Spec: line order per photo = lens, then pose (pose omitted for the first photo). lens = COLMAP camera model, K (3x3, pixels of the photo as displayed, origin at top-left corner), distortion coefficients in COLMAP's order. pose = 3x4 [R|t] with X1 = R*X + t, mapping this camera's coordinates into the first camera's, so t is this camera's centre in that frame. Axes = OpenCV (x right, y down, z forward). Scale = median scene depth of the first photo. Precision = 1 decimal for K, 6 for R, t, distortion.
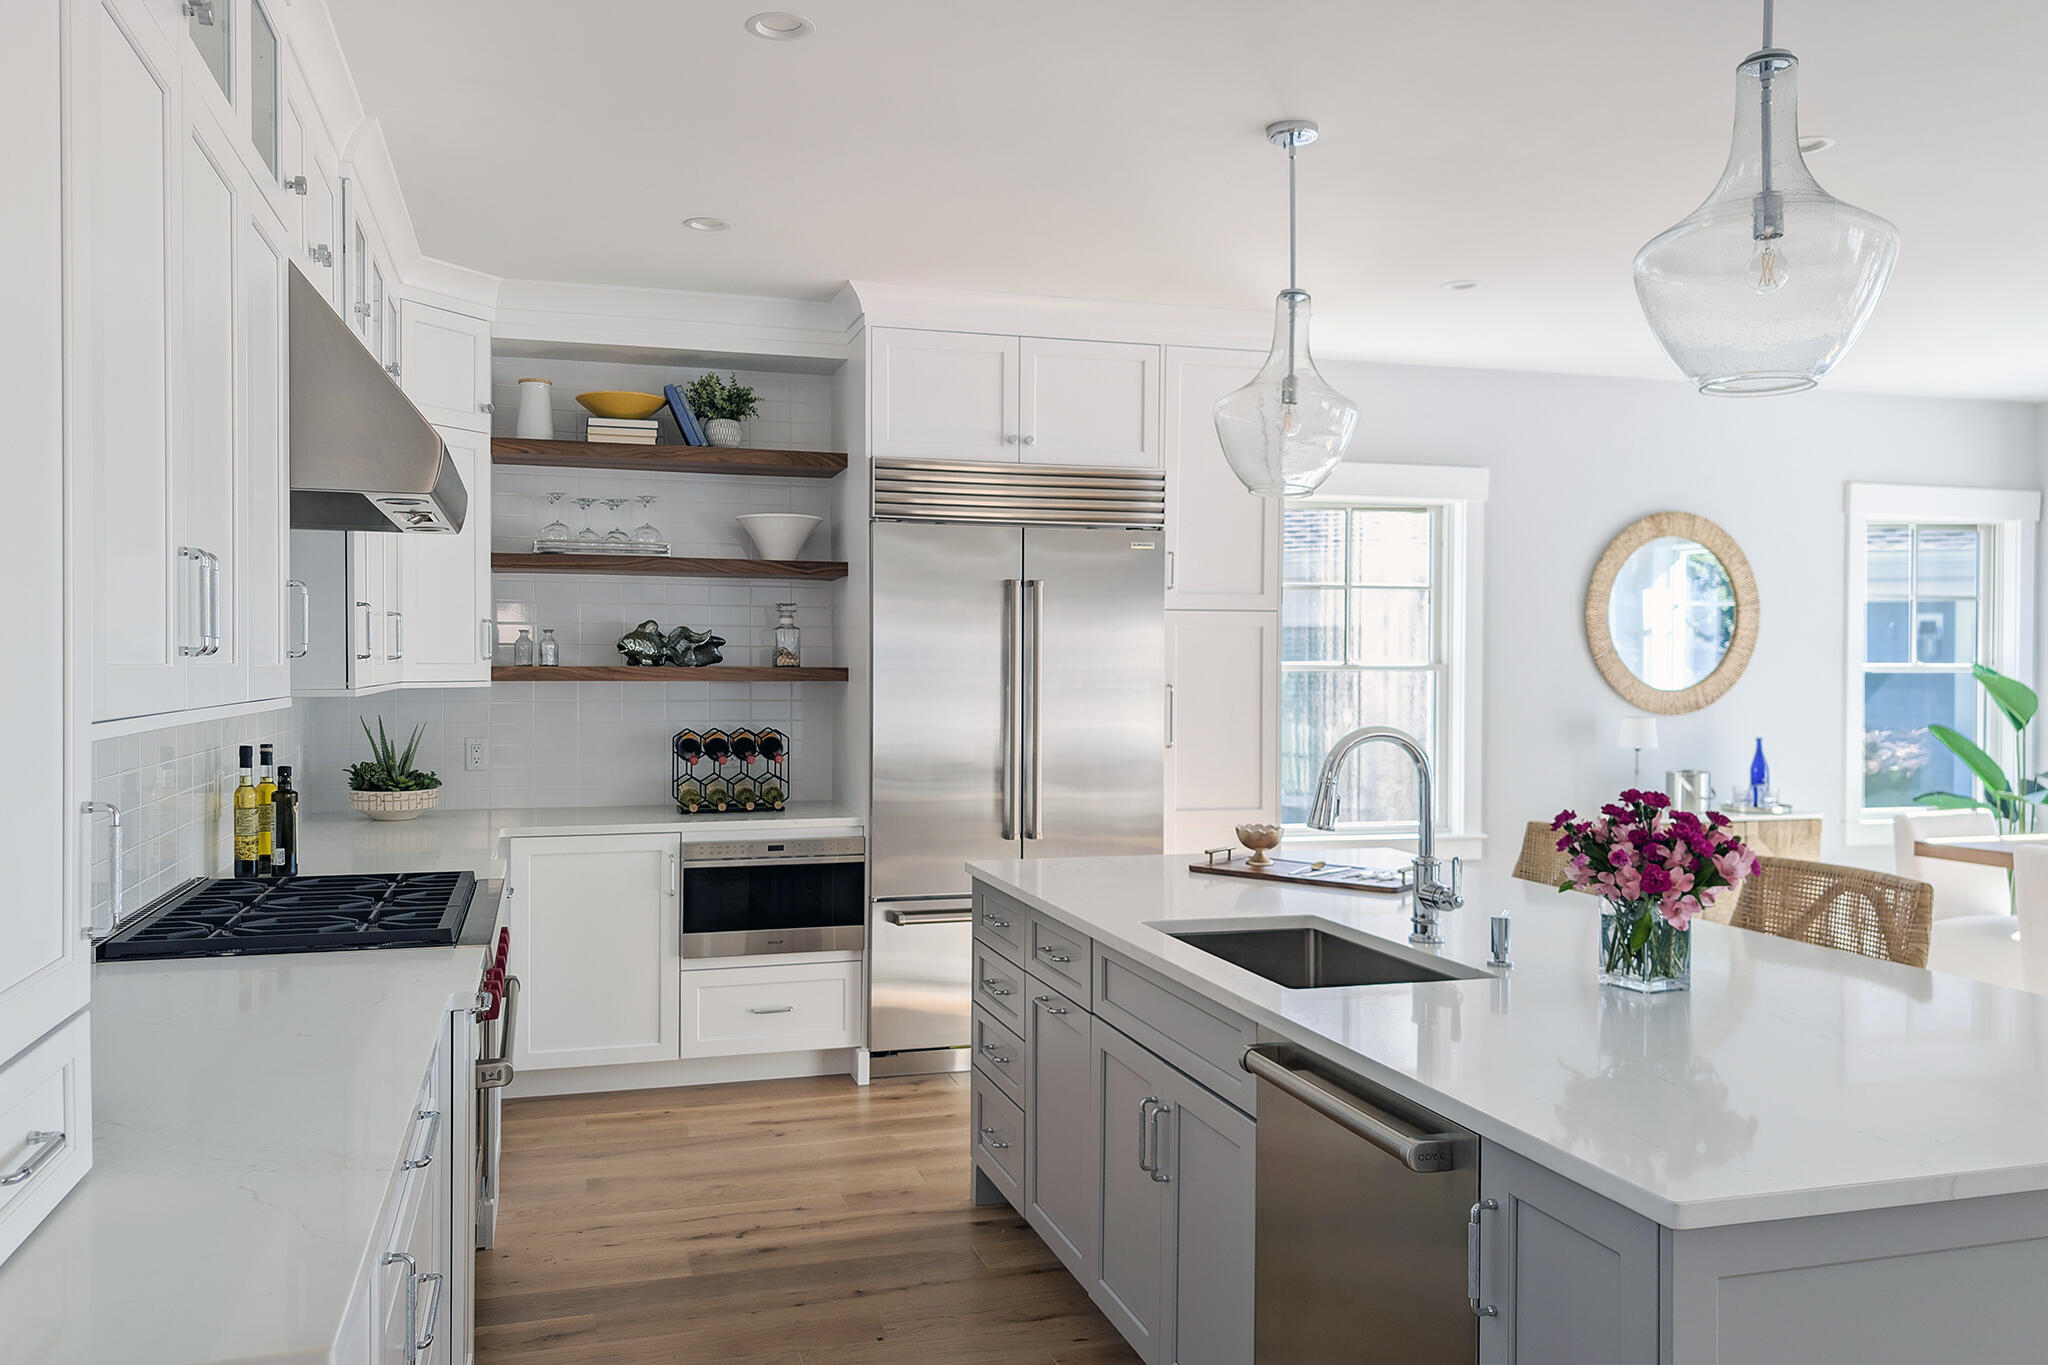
lens RADIAL K [[1480.6, 0, 992.0], [0, 1480.6, 678.6], [0, 0, 1]] dist [-0.000986, 0.003195]
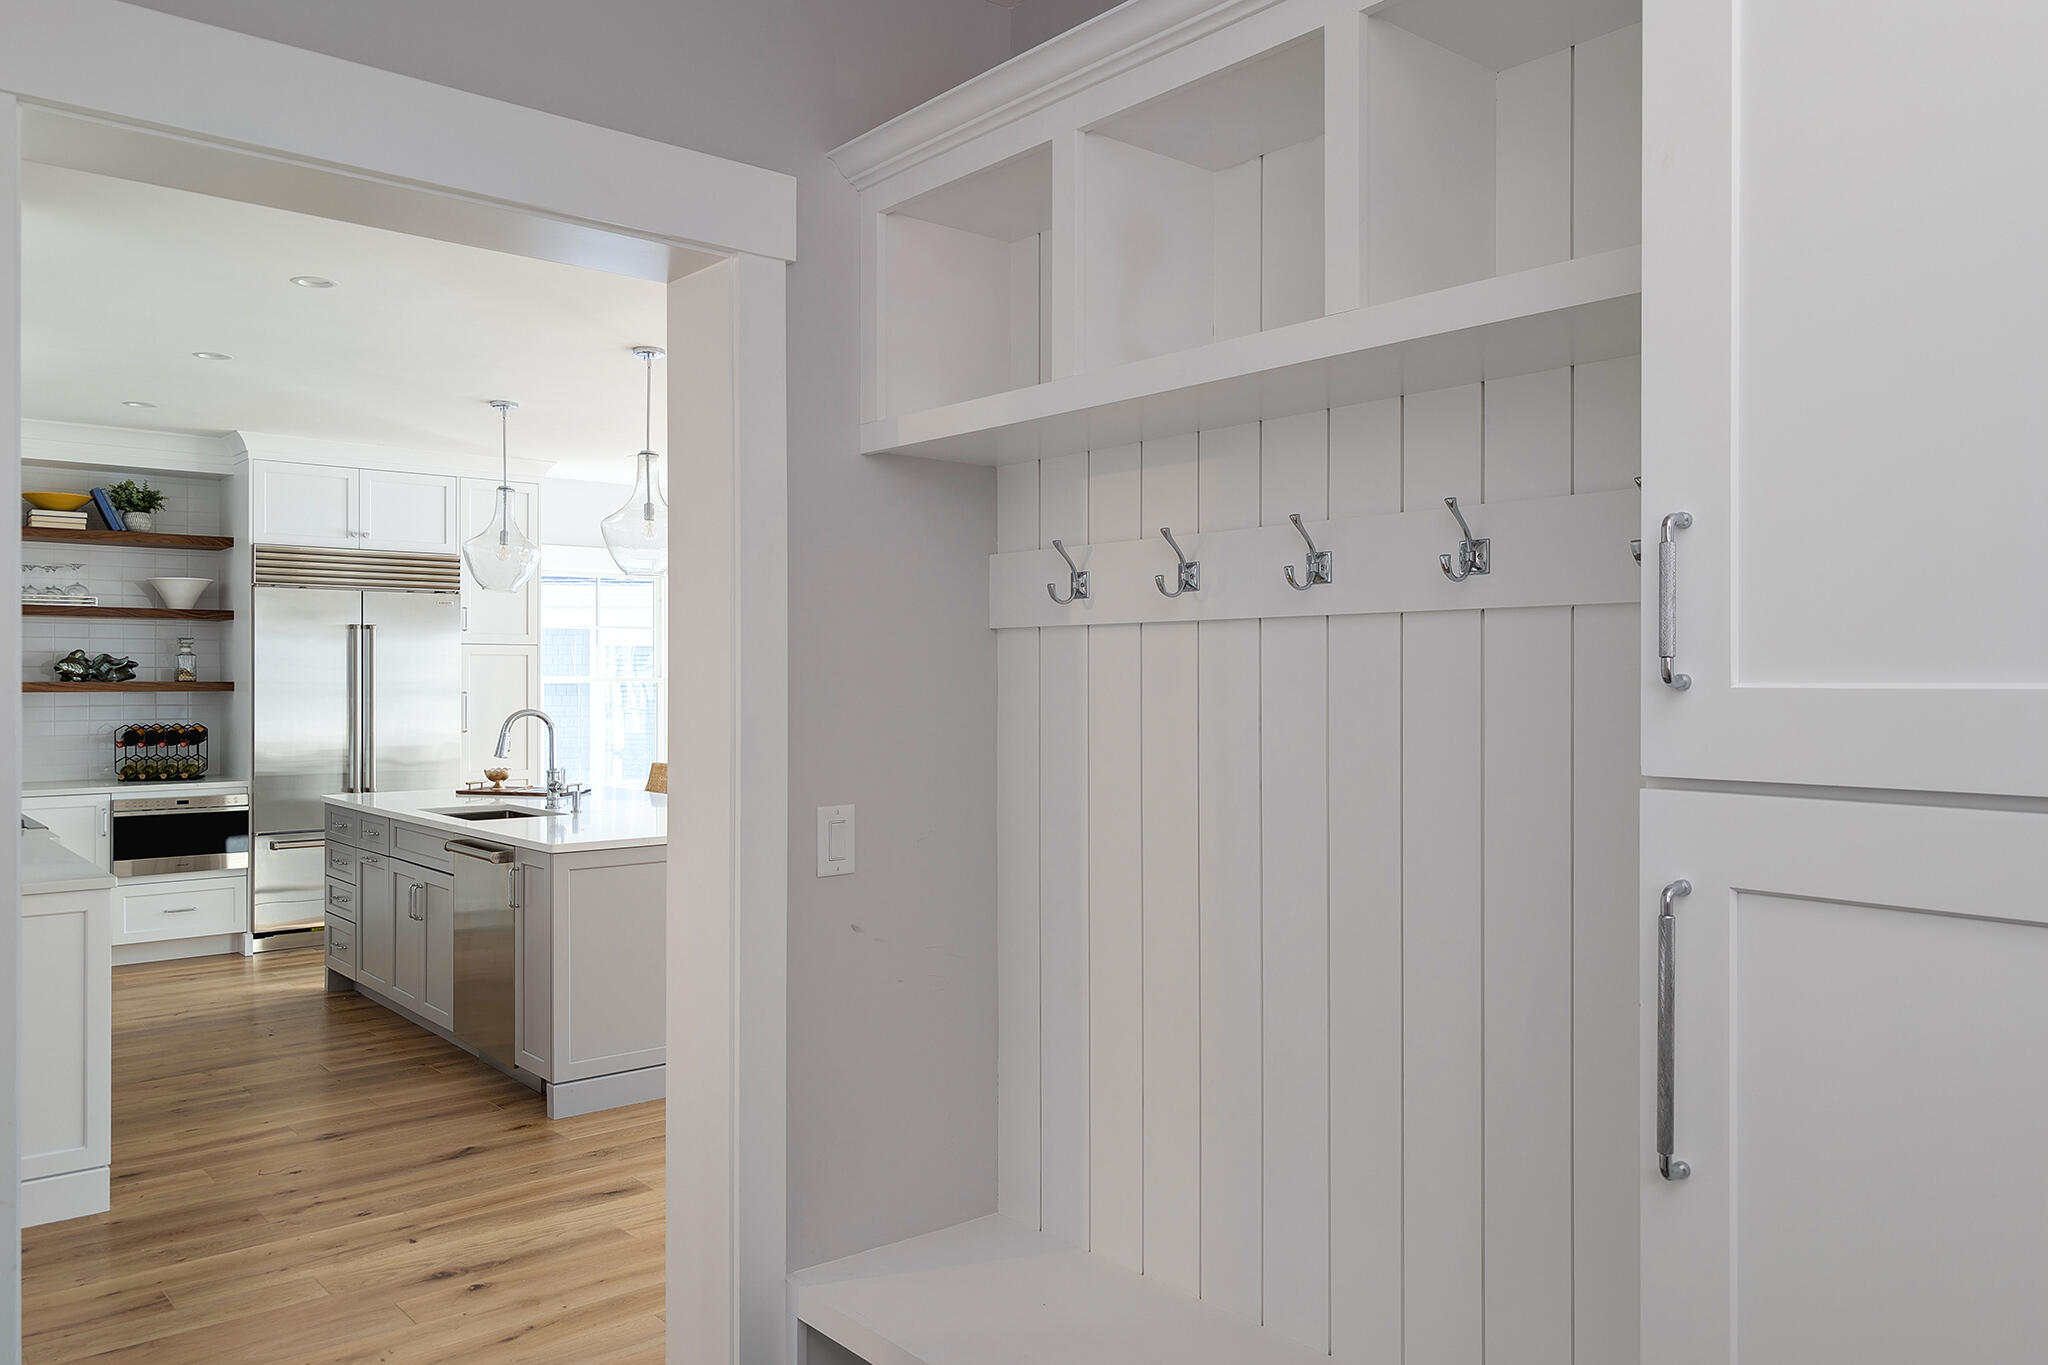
lens RADIAL K [[1480.6, 0, 1007.6], [0, 1480.6, 667.6], [0, 0, 1]] dist [-0.000986, 0.003195]
pose [[0.916065, -0.001868, 0.401026, 0.018170], [0.006928, 0.999914, -0.011170, 0.000229], [-0.400970, 0.013011, 0.915999, -0.687573]]
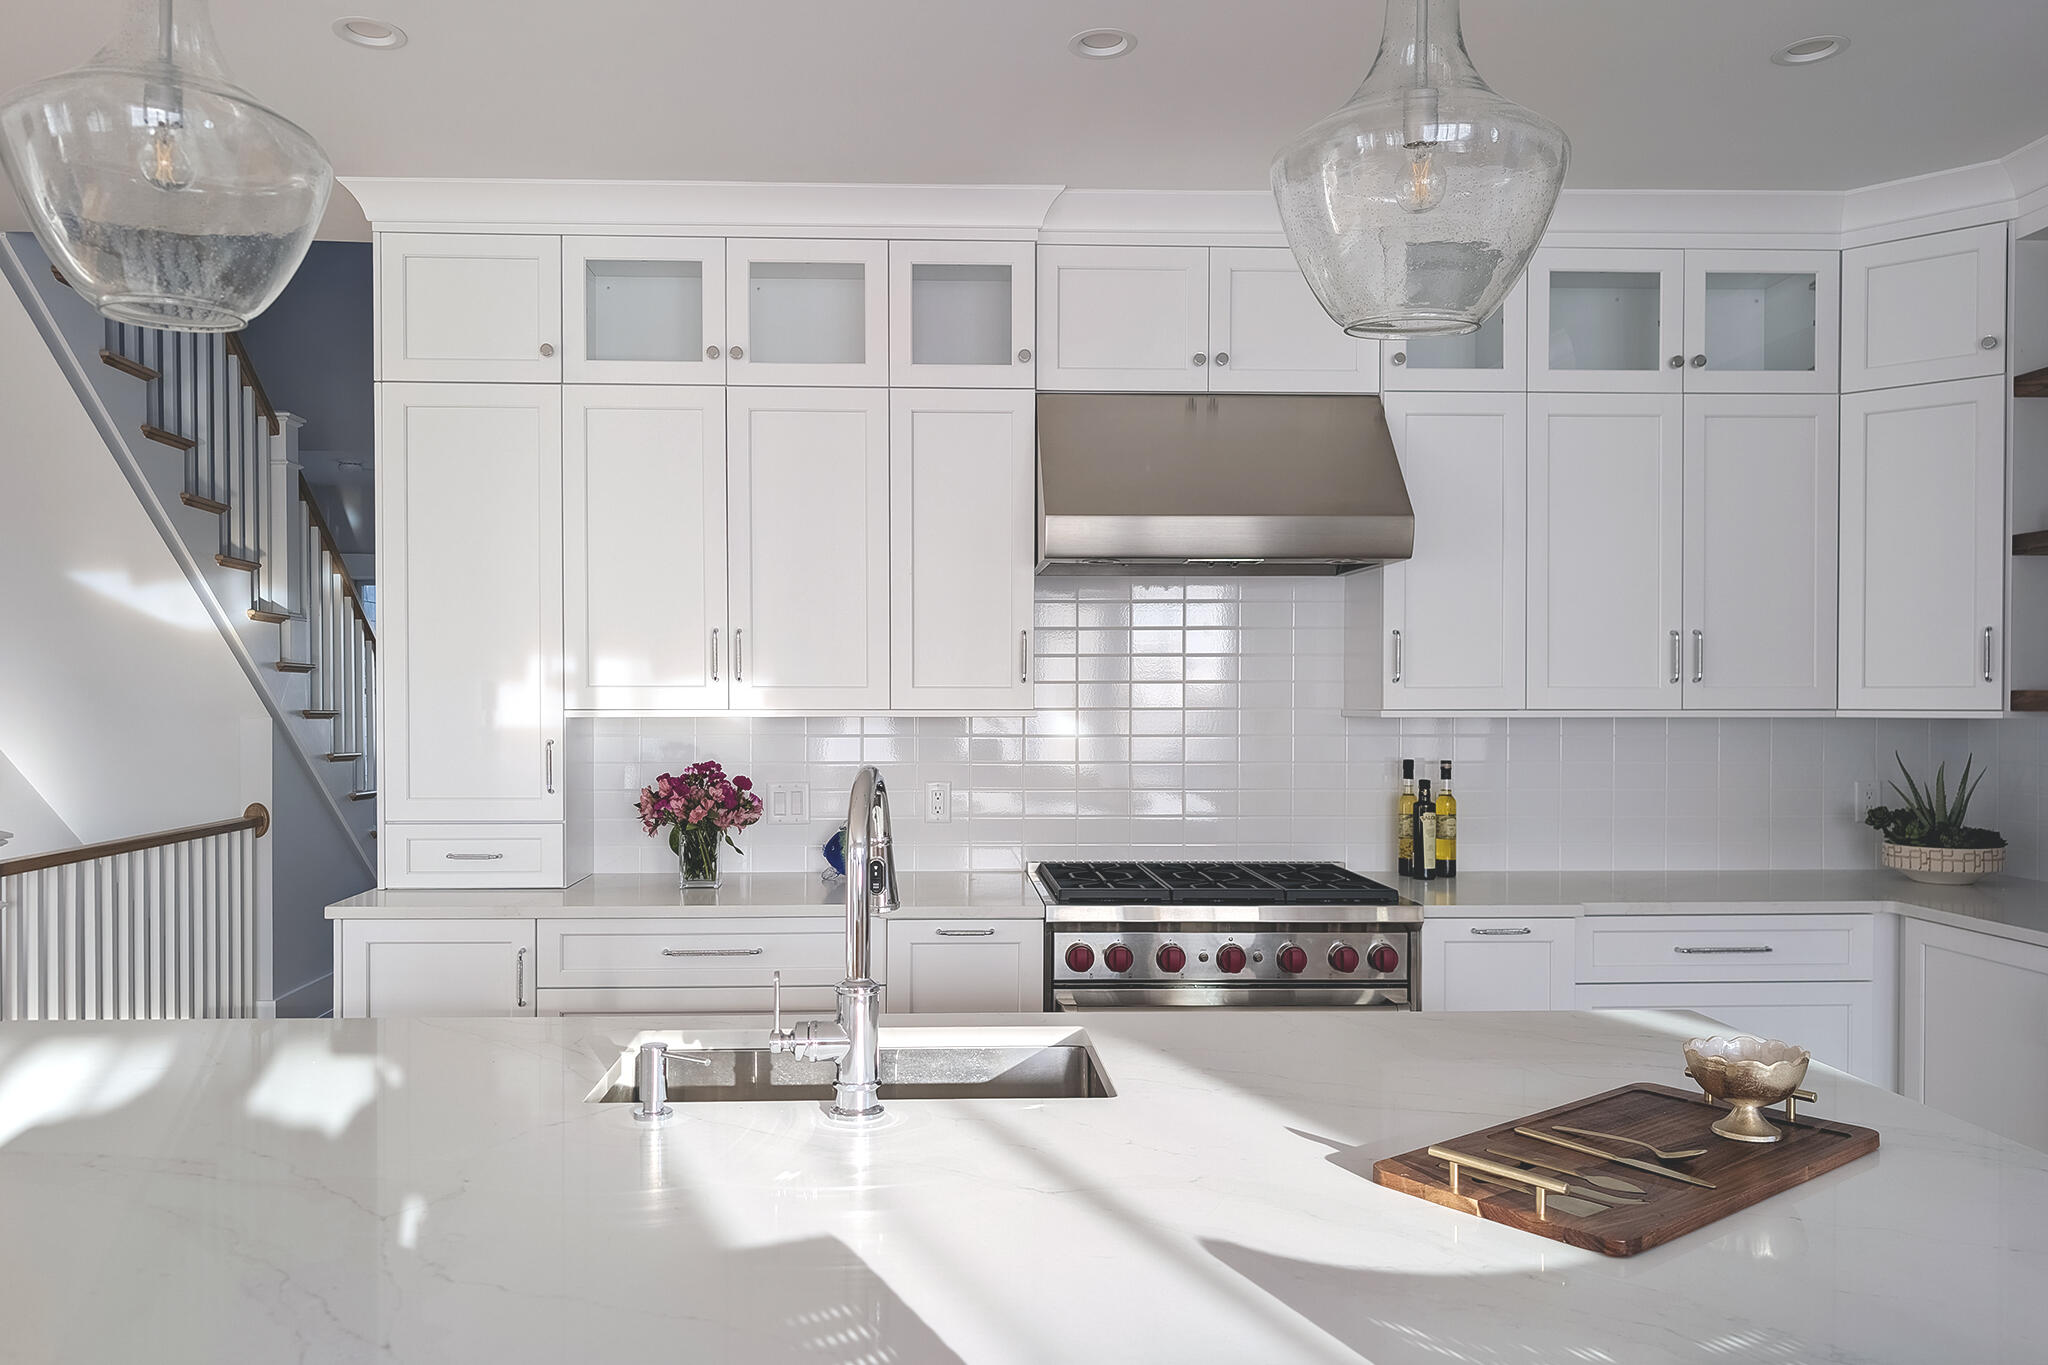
lens RADIAL K [[1442.0, 0, 979.9], [0, 1442.0, 711.1], [0, 0, 1]] dist [0.006664, -0.000989]
pose [[-0.240507, 0.009678, -0.970599, 0.461865], [-0.010487, 0.999866, 0.012569, -0.001740], [0.970591, 0.013201, -0.240373, 0.649396]]
